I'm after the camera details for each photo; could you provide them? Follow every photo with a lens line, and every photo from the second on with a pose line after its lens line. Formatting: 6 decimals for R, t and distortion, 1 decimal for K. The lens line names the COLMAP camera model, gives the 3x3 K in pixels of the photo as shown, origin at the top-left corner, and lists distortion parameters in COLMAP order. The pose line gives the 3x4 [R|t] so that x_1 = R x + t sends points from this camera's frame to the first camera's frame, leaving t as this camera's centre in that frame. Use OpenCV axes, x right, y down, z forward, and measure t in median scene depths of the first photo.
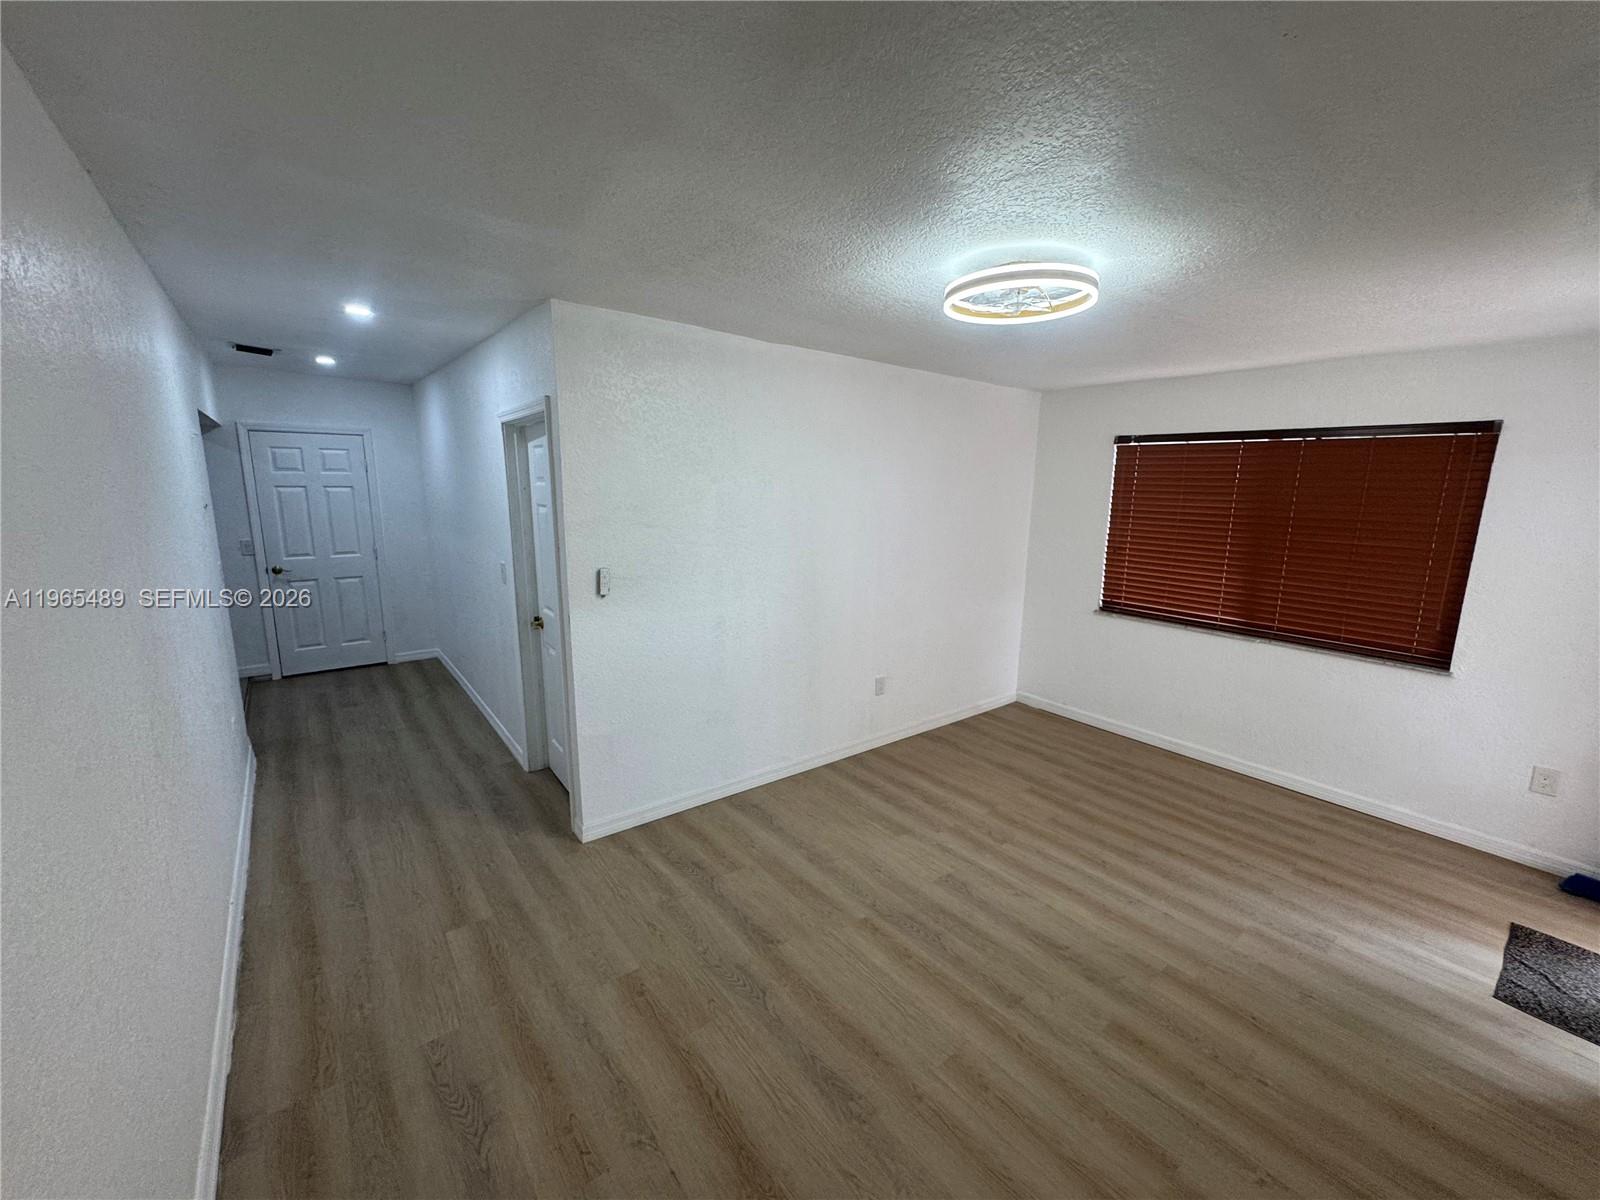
lens RADIAL K [[634.3, 0, 802.5], [0, 634.3, 599.7], [0, 0, 1]] dist [-0.007454, 0.001994]
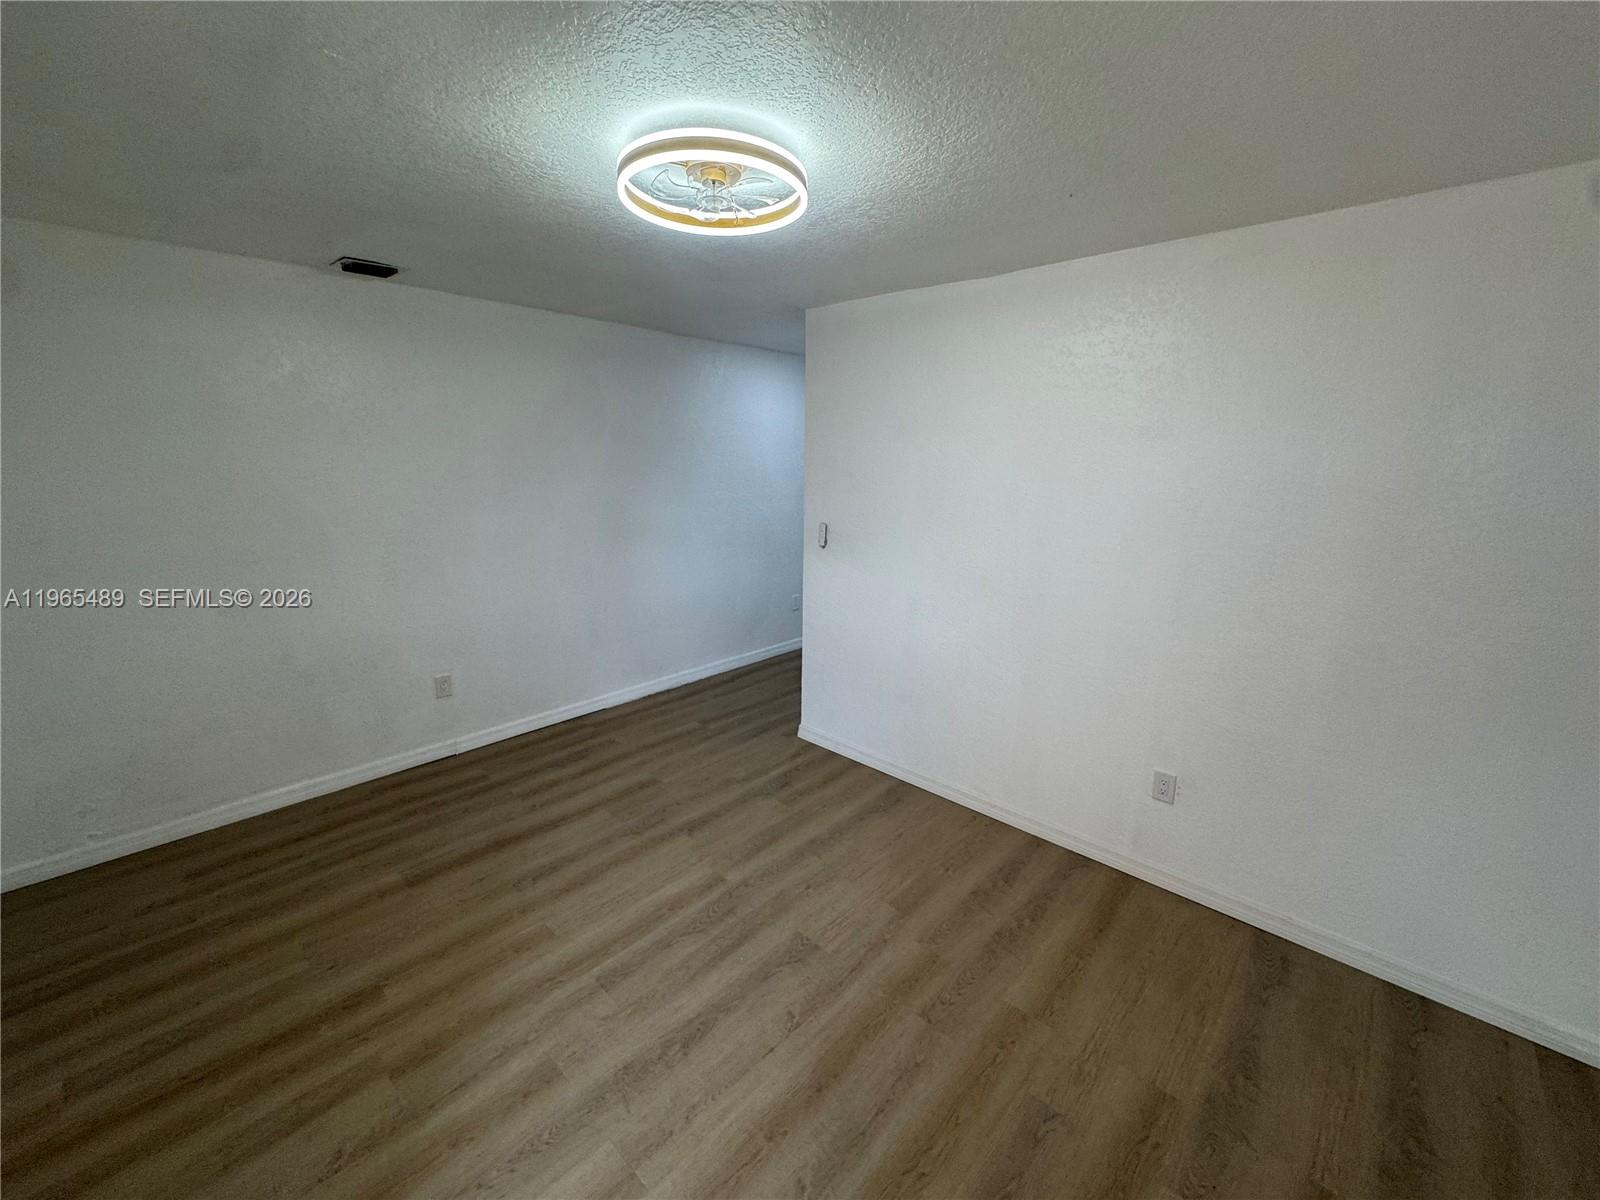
lens RADIAL K [[634.3, 0, 801.2], [0, 634.3, 598.5], [0, 0, 1]] dist [-0.007454, 0.001994]
pose [[0.156602, 0.192728, -0.968675, 0.949640], [-0.186994, 0.968823, 0.162527, -0.108493], [0.969798, 0.155684, 0.187759, 0.812471]]
